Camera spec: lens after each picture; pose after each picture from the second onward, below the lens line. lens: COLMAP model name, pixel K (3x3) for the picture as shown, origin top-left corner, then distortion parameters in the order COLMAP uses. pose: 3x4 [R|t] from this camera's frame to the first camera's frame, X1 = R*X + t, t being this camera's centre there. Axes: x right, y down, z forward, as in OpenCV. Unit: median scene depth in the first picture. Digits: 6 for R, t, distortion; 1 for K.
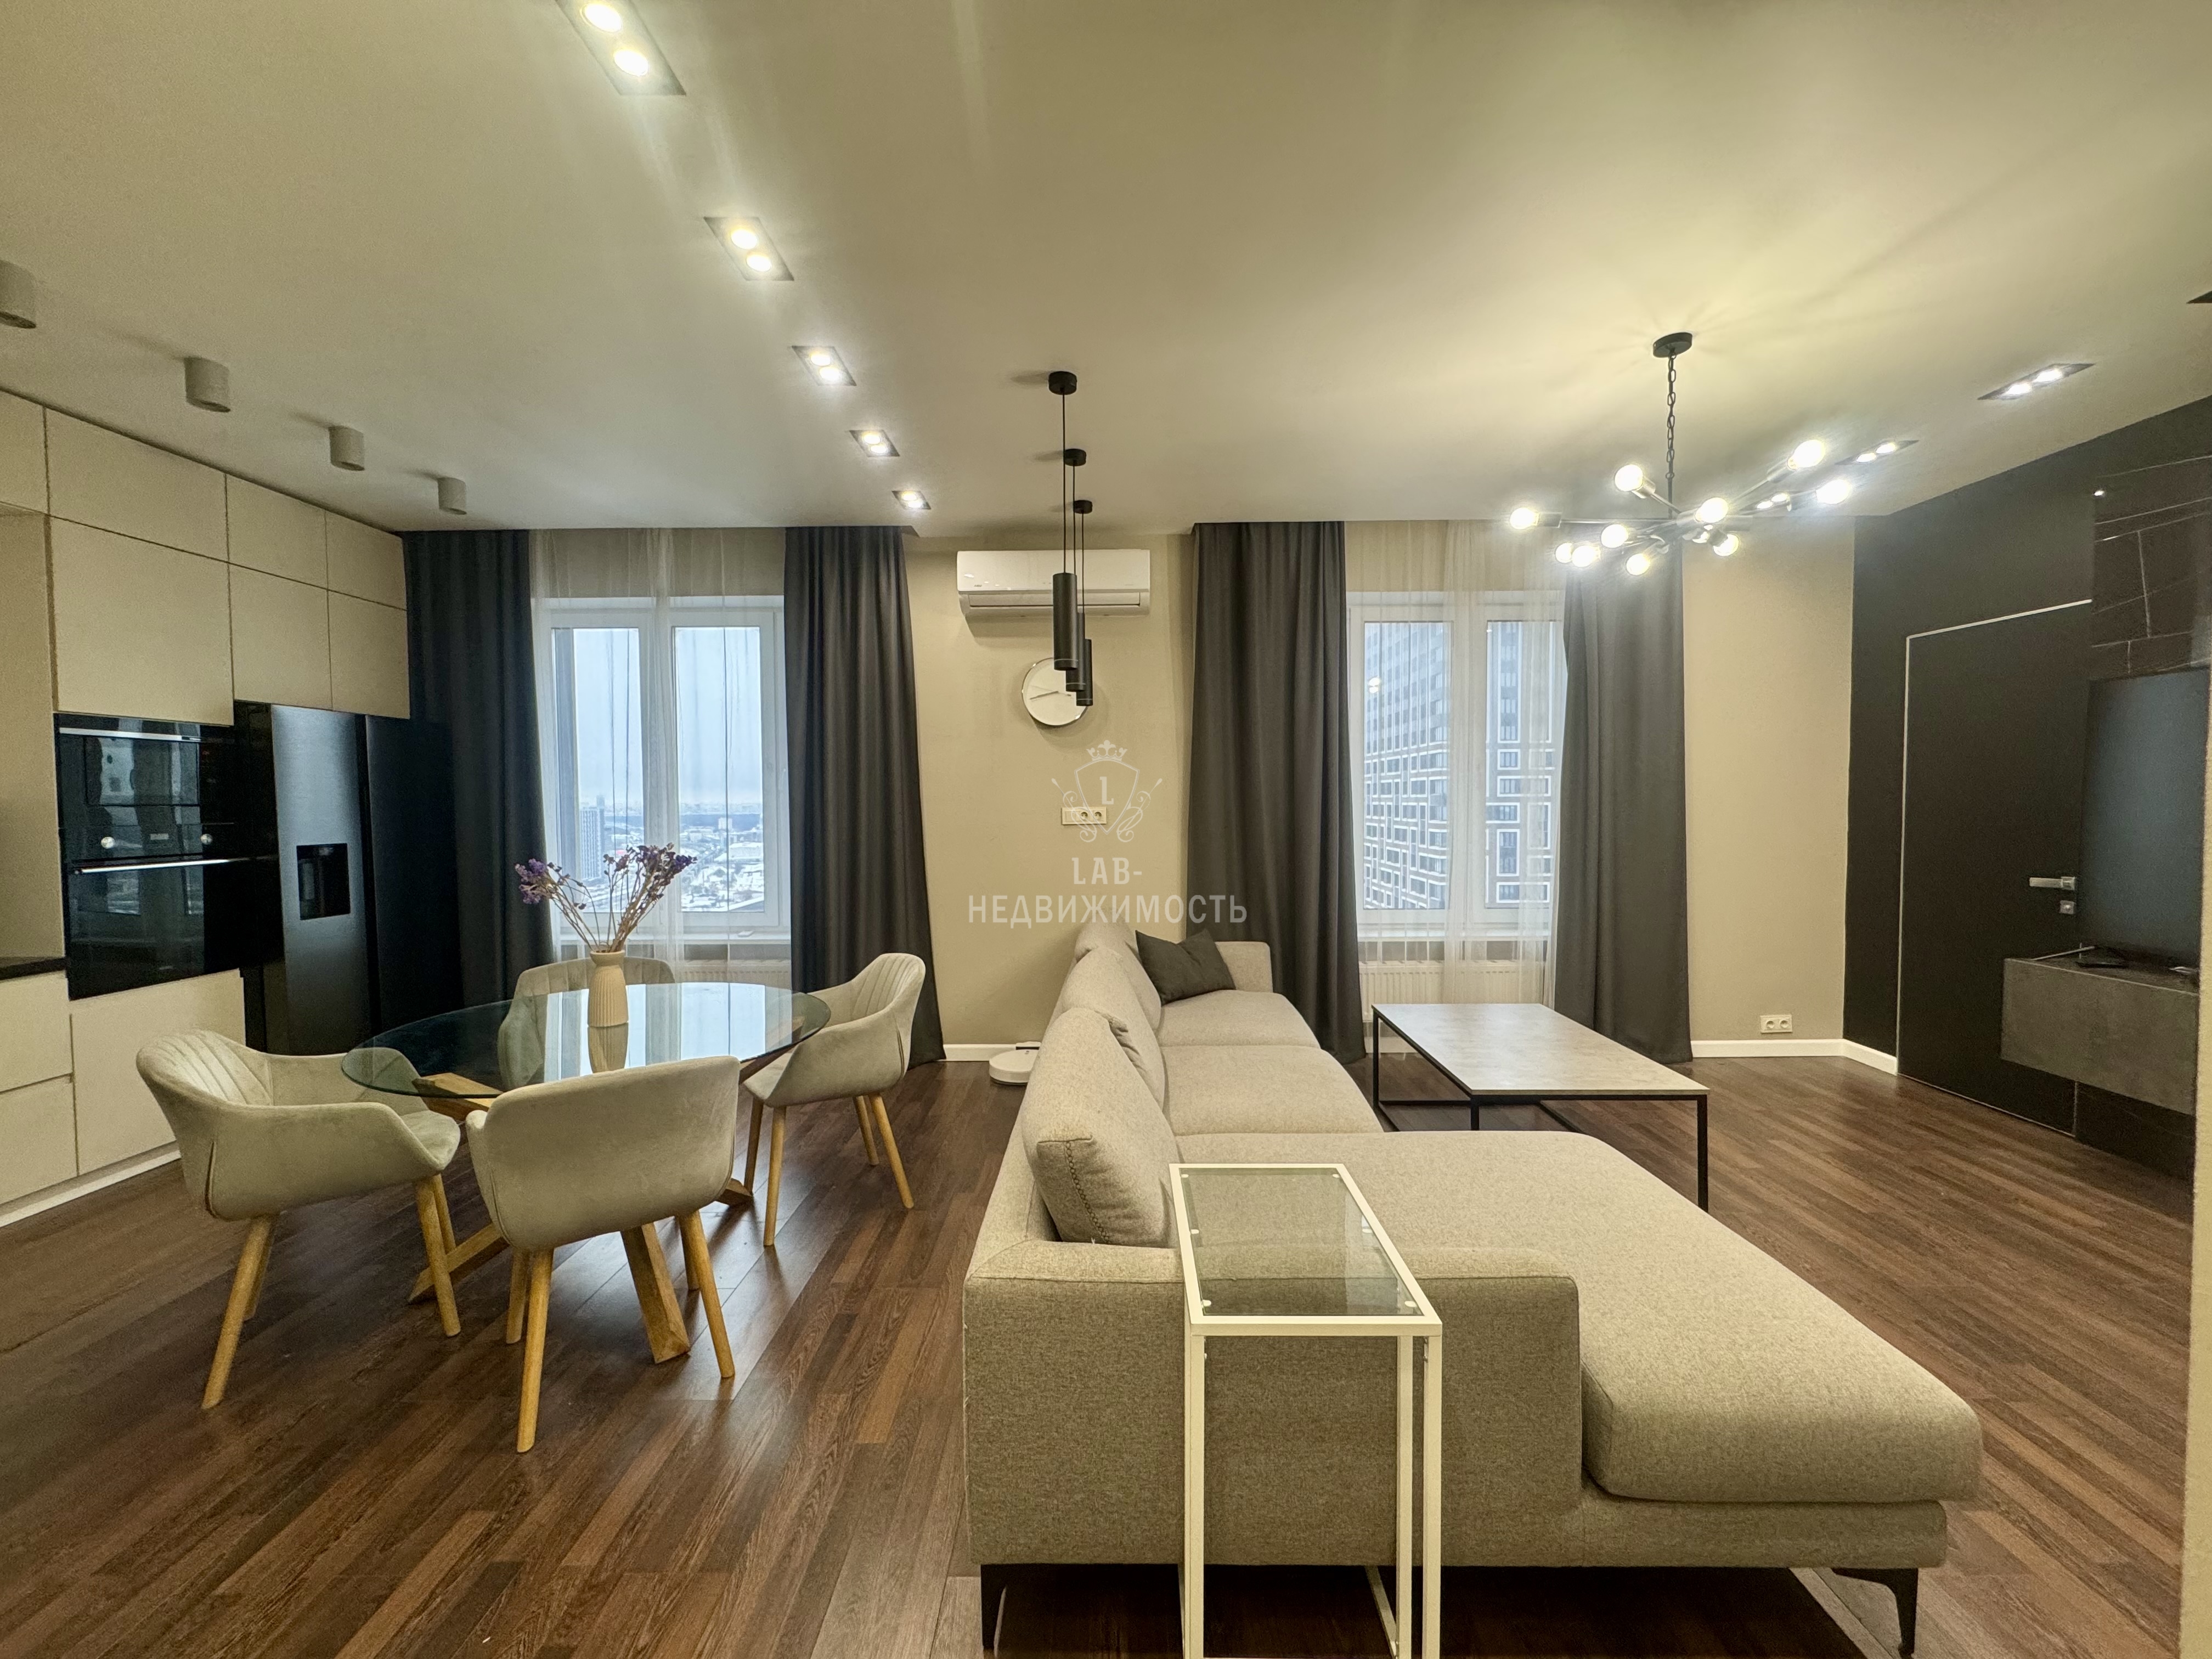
lens RADIAL K [[881.7, 0, 1110.8], [0, 881.7, 823.0], [0, 0, 1]] dist [-0.003078, -0.000180]
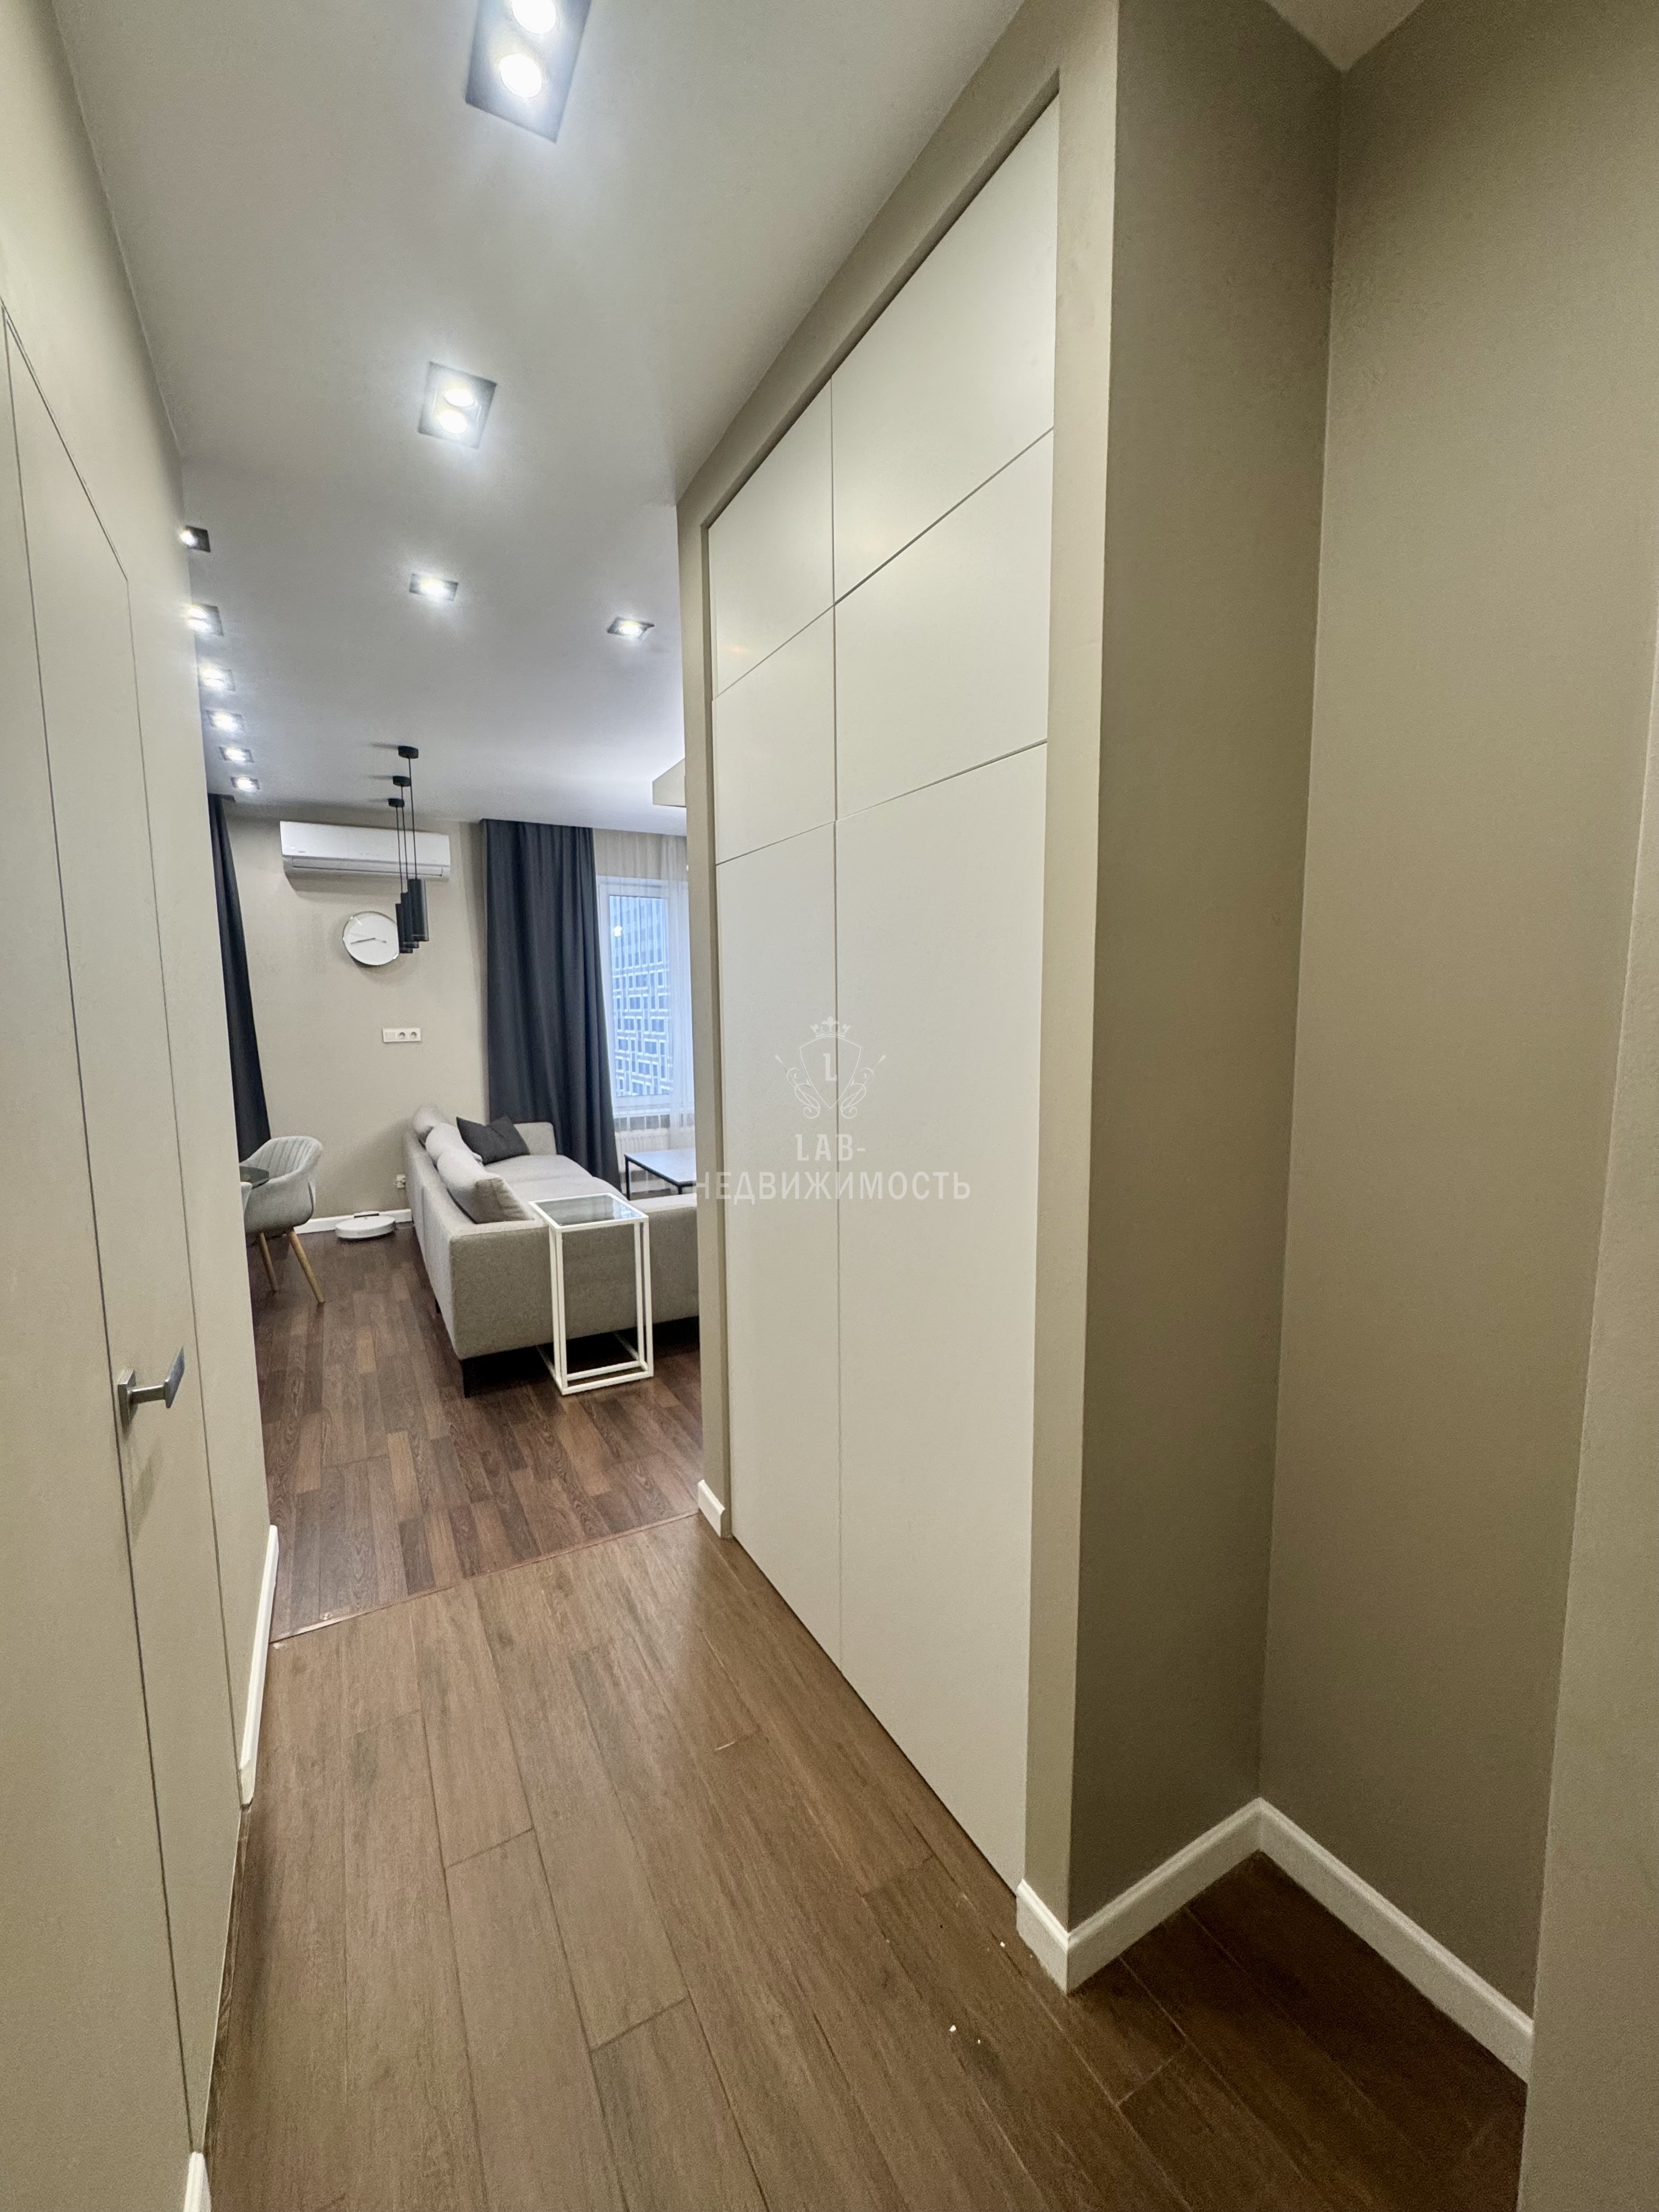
lens RADIAL K [[881.7, 0, 829.5], [0, 881.7, 1106.0], [0, 0, 1]] dist [-0.003078, -0.000180]
pose [[0.869037, -0.056839, 0.491472, -0.136476], [0.018605, 0.996431, 0.082340, 0.000595], [-0.494398, -0.062413, 0.866992, -0.484497]]
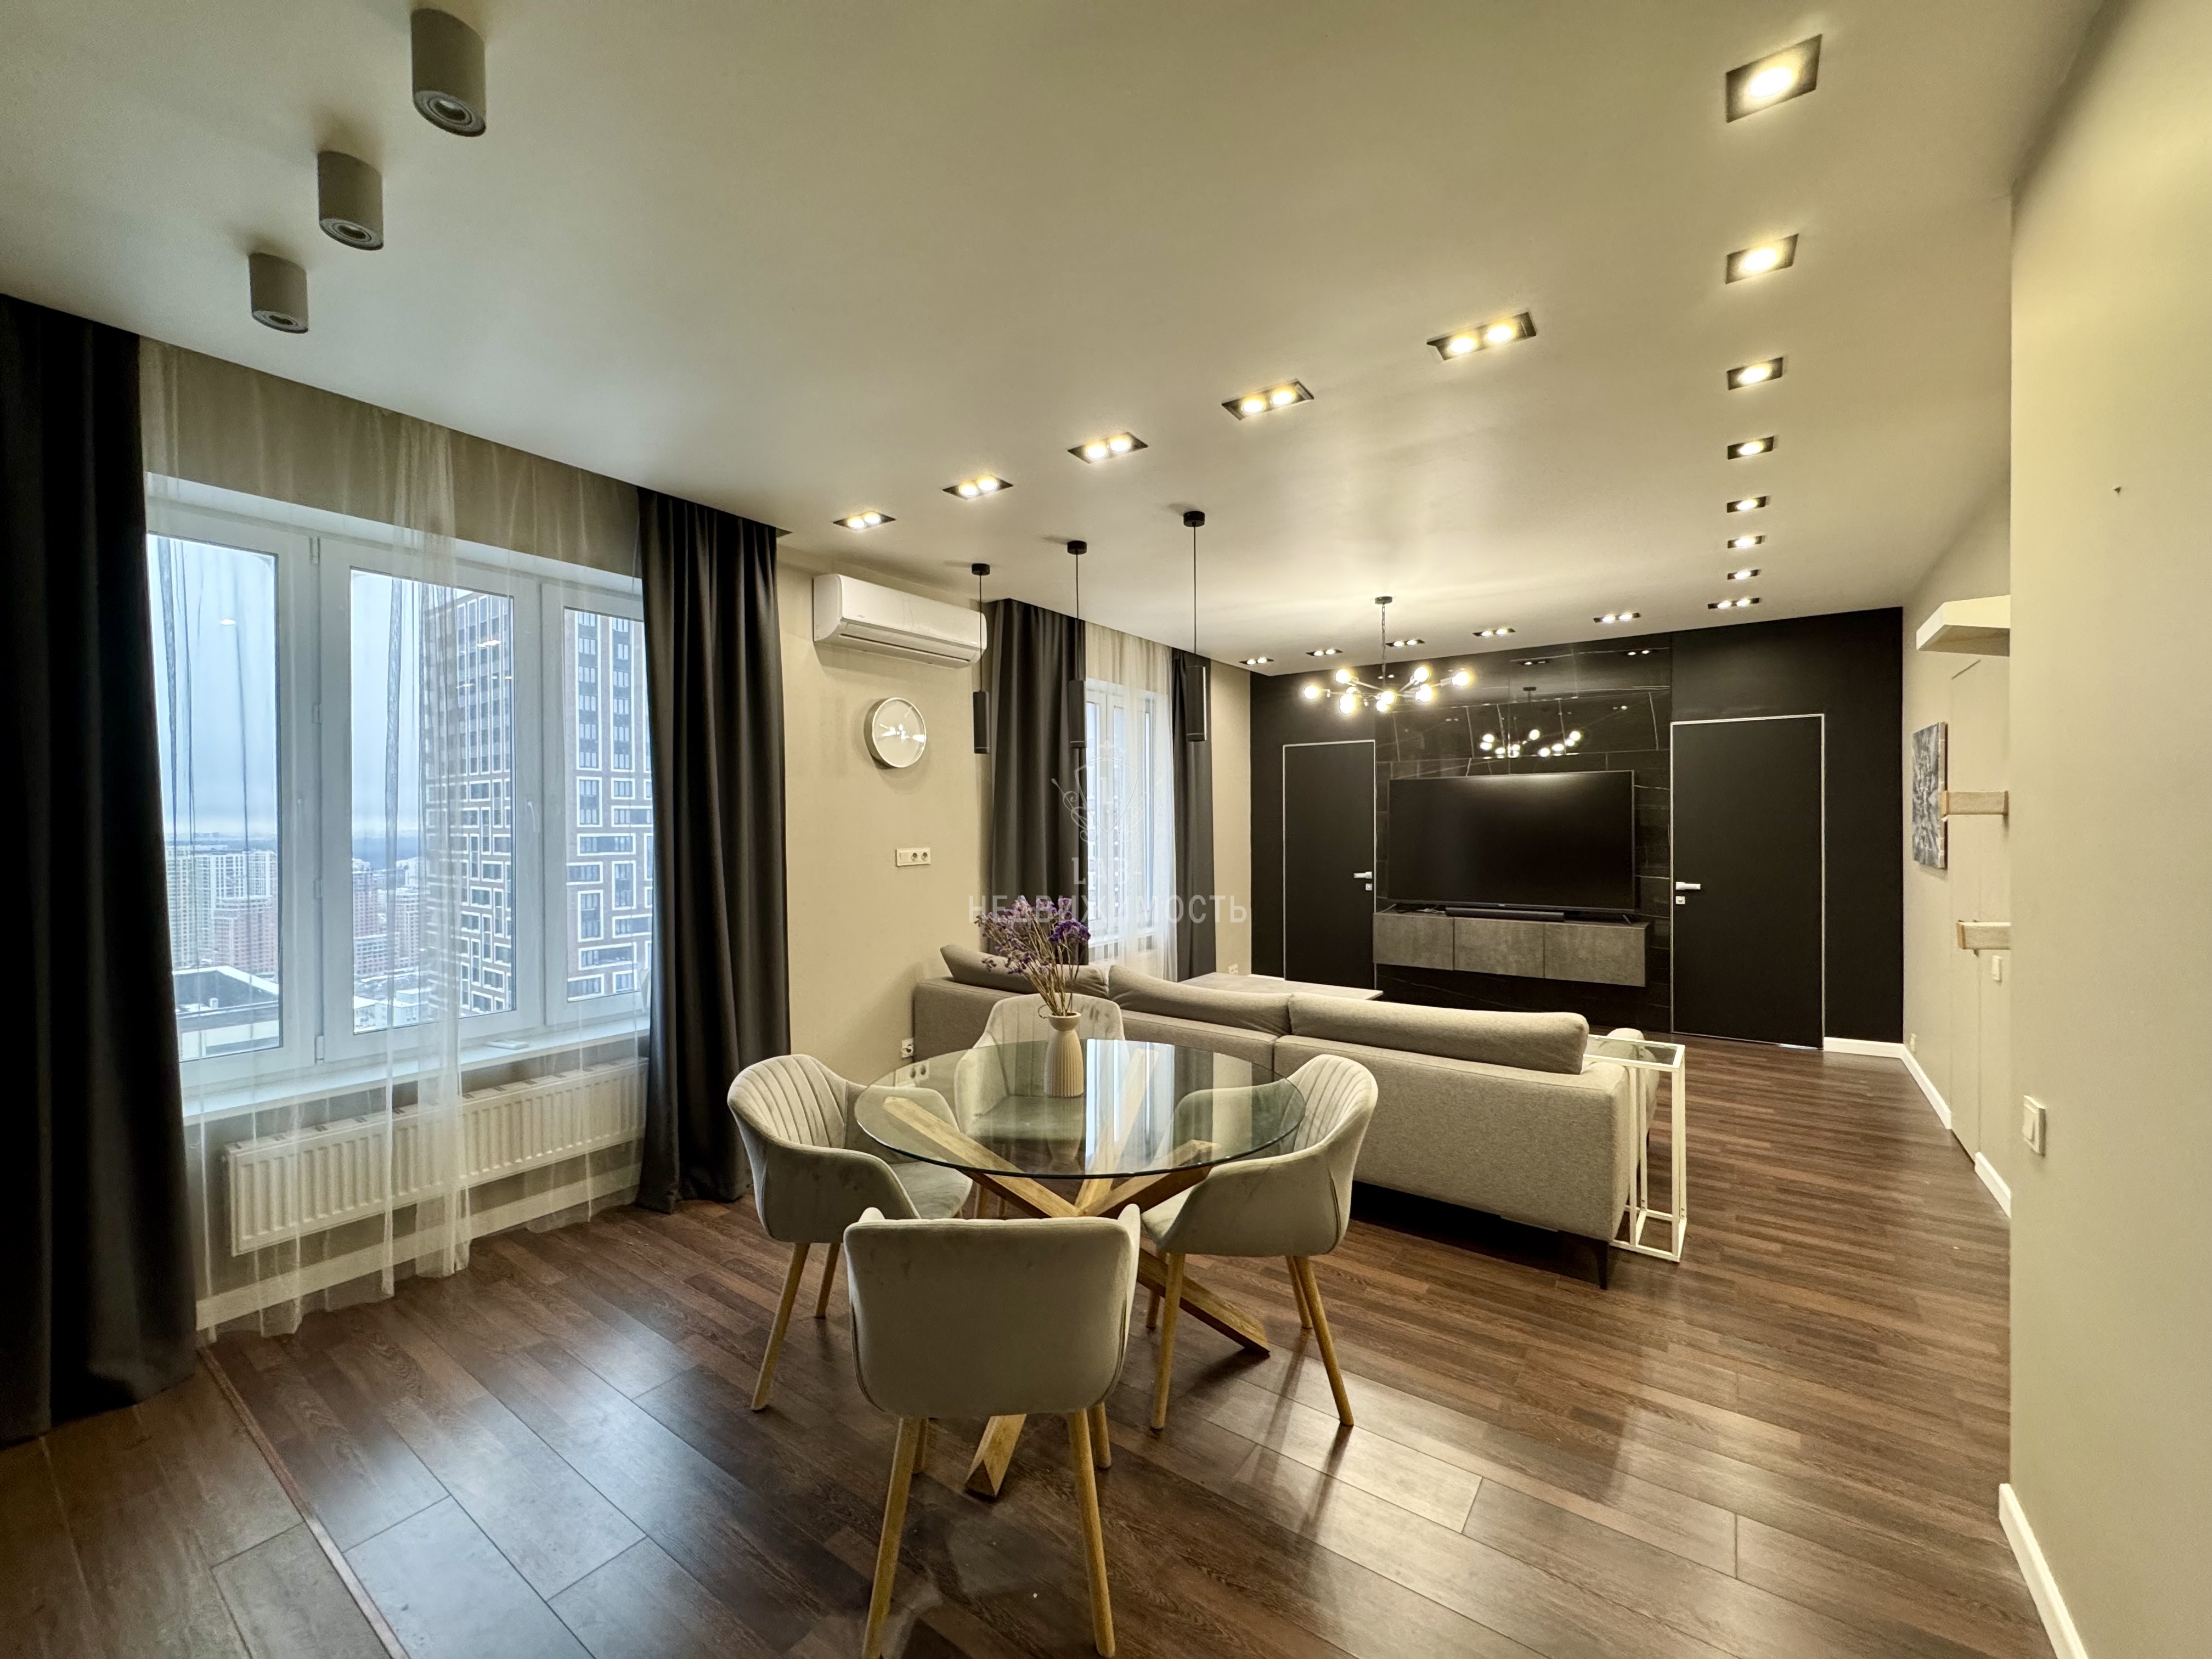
lens RADIAL K [[881.7, 0, 1110.8], [0, 881.7, 823.0], [0, 0, 1]] dist [-0.003078, -0.000180]
pose [[0.574566, 0.002317, 0.818455, -0.786424], [0.025620, 0.999455, -0.020816, -0.021726], [-0.818057, 0.032929, 0.574193, 0.251913]]
